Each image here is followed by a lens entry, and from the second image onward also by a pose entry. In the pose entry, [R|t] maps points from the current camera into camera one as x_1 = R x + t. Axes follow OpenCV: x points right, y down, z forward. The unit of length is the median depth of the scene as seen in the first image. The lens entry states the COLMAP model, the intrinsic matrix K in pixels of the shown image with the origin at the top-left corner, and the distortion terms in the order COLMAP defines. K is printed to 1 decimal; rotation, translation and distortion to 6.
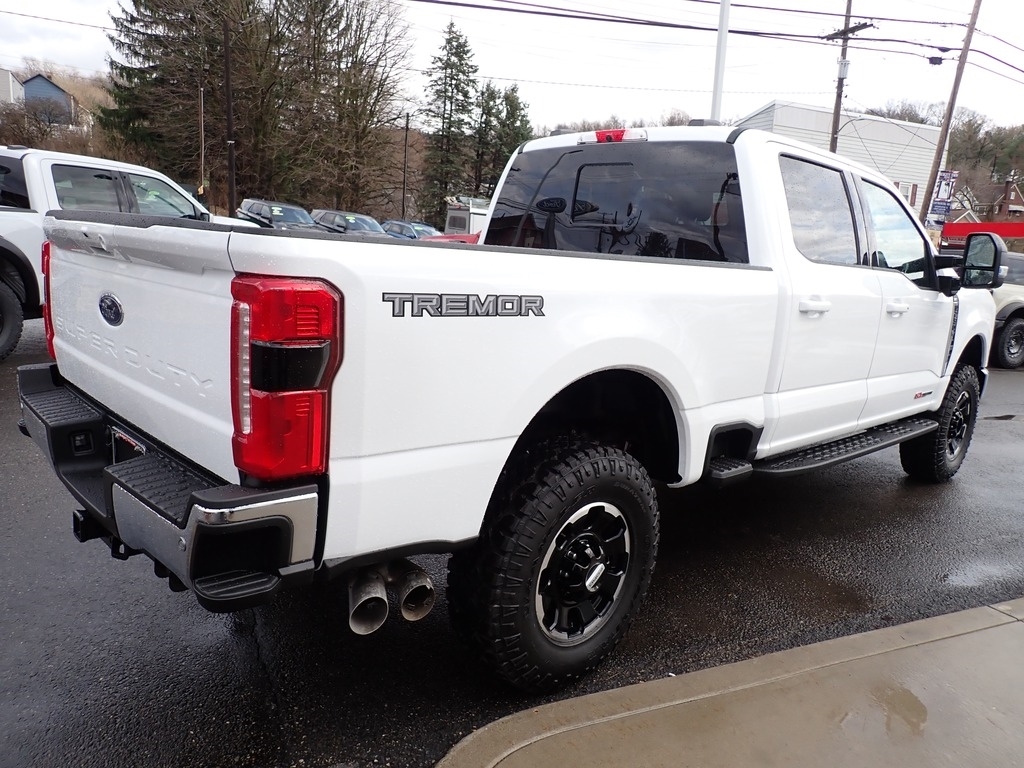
lens RADIAL K [[773.4, 0, 527.1], [0, 773.4, 377.1], [0, 0, 1]] dist [-0.009705, -0.007470]
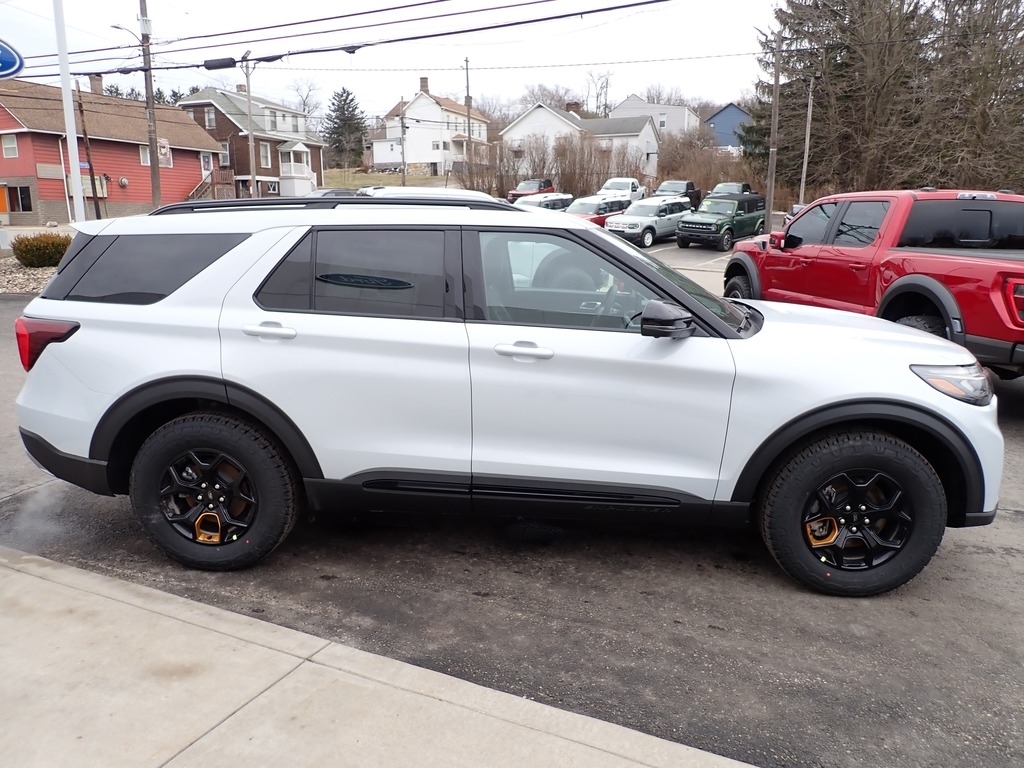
lens RADIAL K [[759.6, 0, 512.0], [0, 759.6, 389.0], [0, 0, 1]] dist [-0.006898, -0.008135]
pose [[0.642421, 0.116803, -0.757398, 0.118397], [-0.106928, 0.992311, 0.062334, -0.006340], [0.758855, 0.040942, 0.649971, 0.049973]]
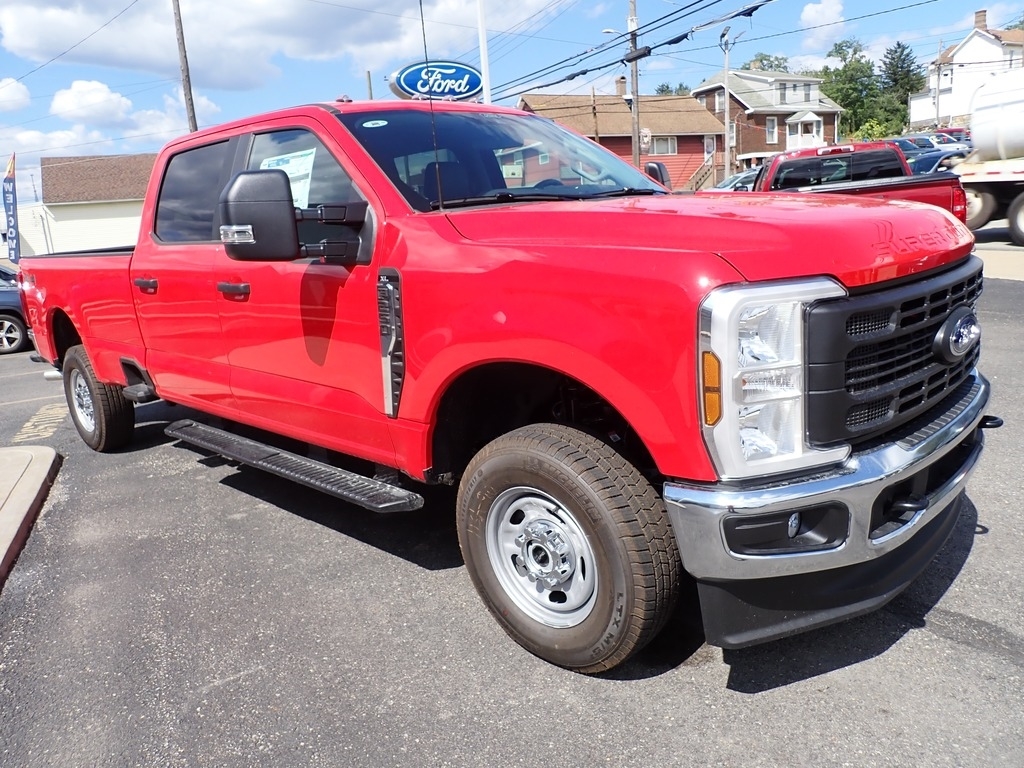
lens RADIAL K [[760.5, 0, 512.0], [0, 760.5, 384.0], [0, 0, 1]] dist [-0.009012, -0.005004]
pose [[-0.001303, 0.157223, -0.987562, 0.134456], [-0.101108, 0.982481, 0.156548, -0.015079], [0.994875, 0.100055, 0.014616, 0.141801]]
